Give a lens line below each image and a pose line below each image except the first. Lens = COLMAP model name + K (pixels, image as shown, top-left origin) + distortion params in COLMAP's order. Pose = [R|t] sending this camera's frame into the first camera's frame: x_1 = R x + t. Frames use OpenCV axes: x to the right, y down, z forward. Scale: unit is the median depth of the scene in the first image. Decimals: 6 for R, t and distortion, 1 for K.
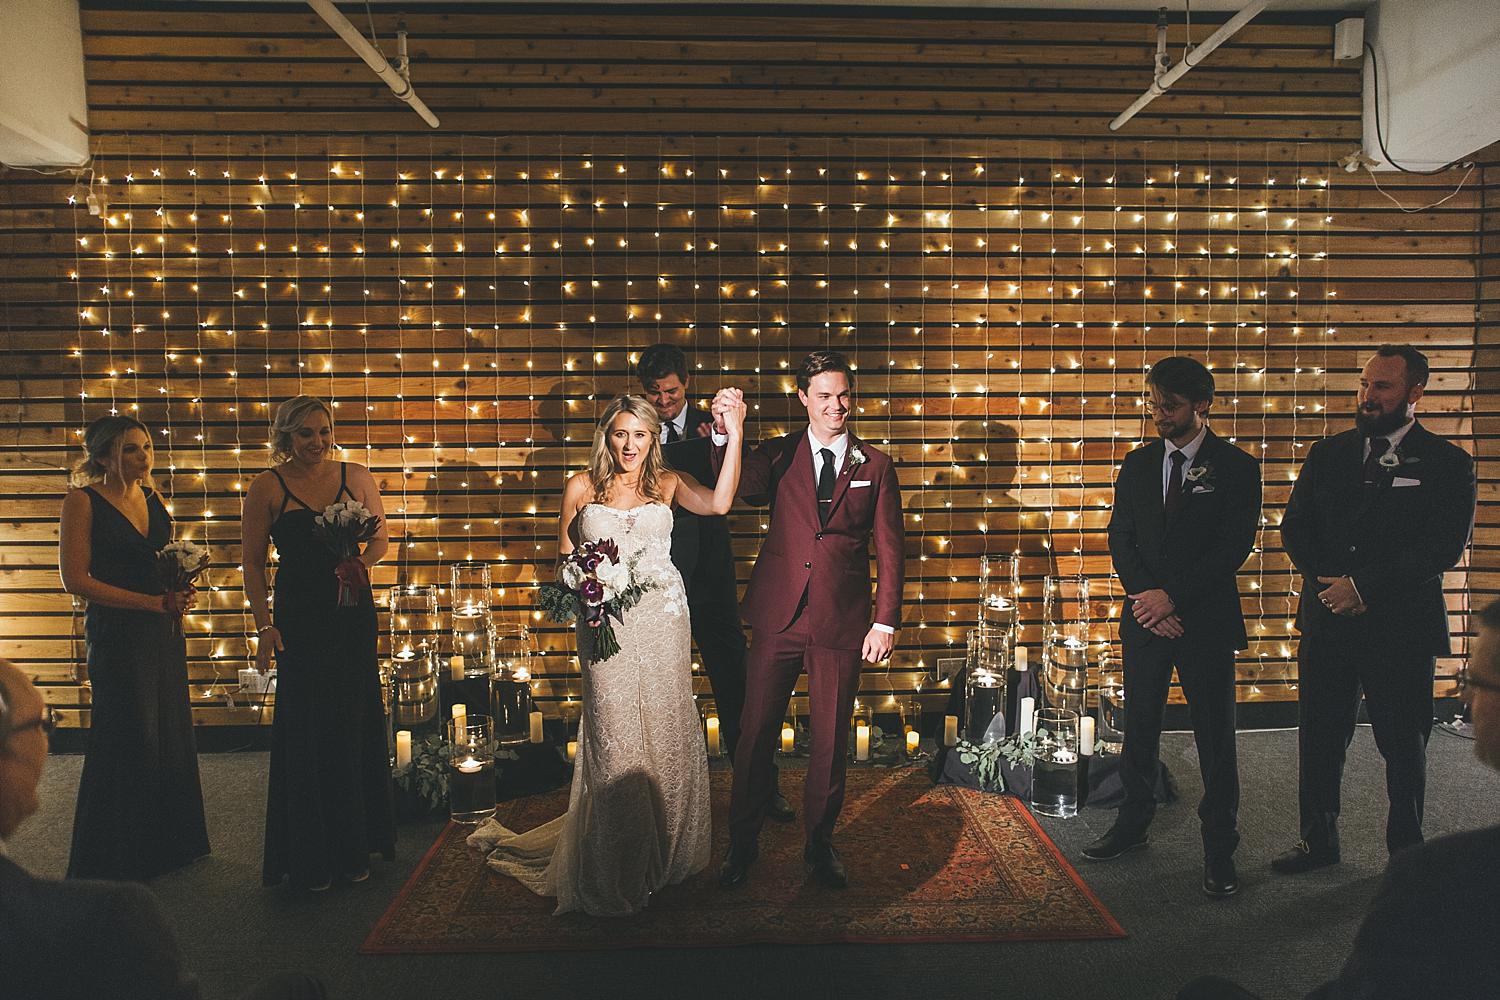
lens RADIAL K [[1022.0, 0, 747.7], [0, 1022.0, 496.4], [0, 0, 1]] dist [-0.041550, 0.018950]
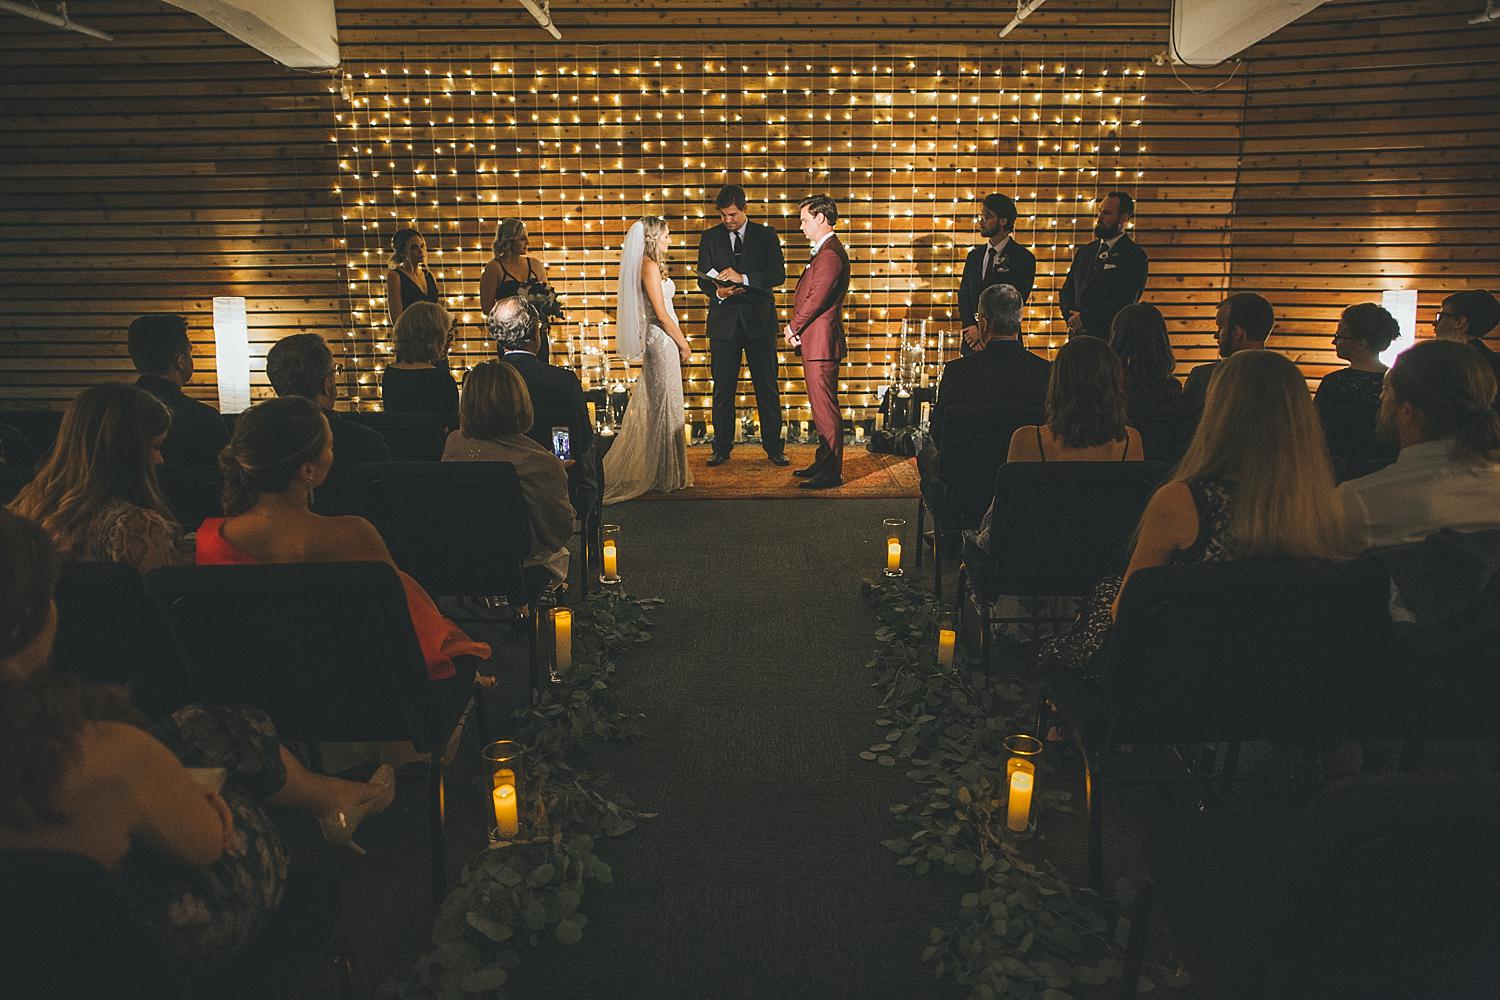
lens RADIAL K [[1022.0, 0, 749.8], [0, 1022.0, 502.2], [0, 0, 1]] dist [-0.041550, 0.018950]
pose [[0.999838, 0.004805, -0.017323, 0.013889], [-0.001632, 0.983899, 0.178716, 0.054786], [0.017903, -0.178659, 0.983748, -0.634236]]
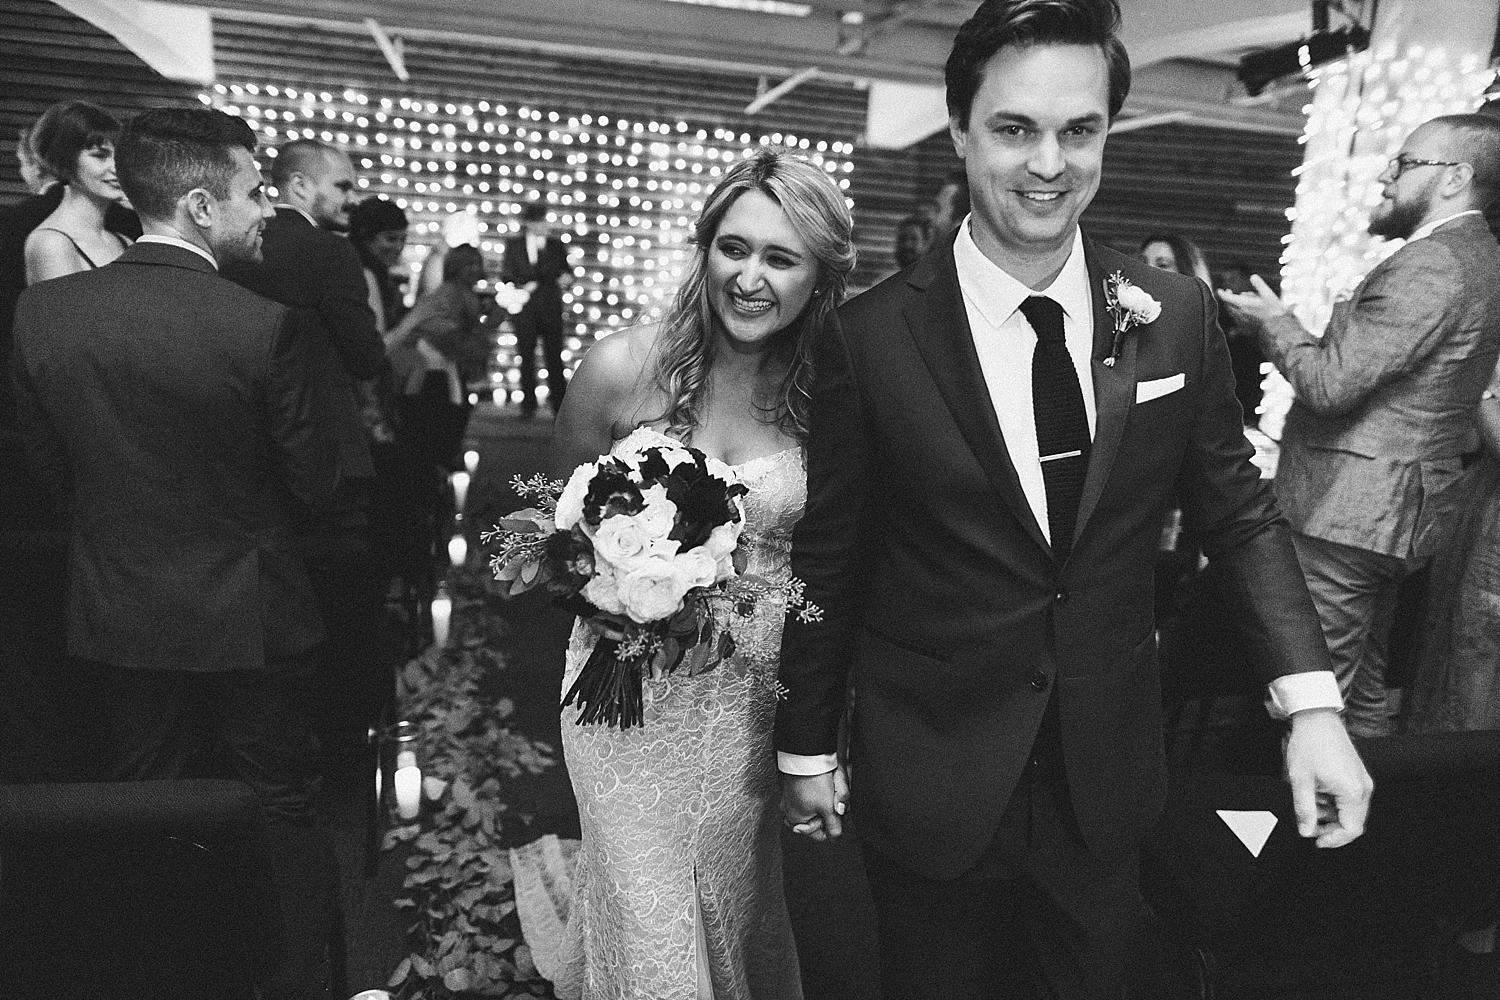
lens RADIAL K [[1022.0, 0, 741.1], [0, 1022.0, 509.7], [0, 0, 1]] dist [-0.041550, 0.018950]
pose [[0.975955, 0.021802, 0.216878, -0.079275], [-0.062195, 0.981475, 0.181213, 0.054186], [-0.208909, -0.190345, 0.959232, -1.124091]]
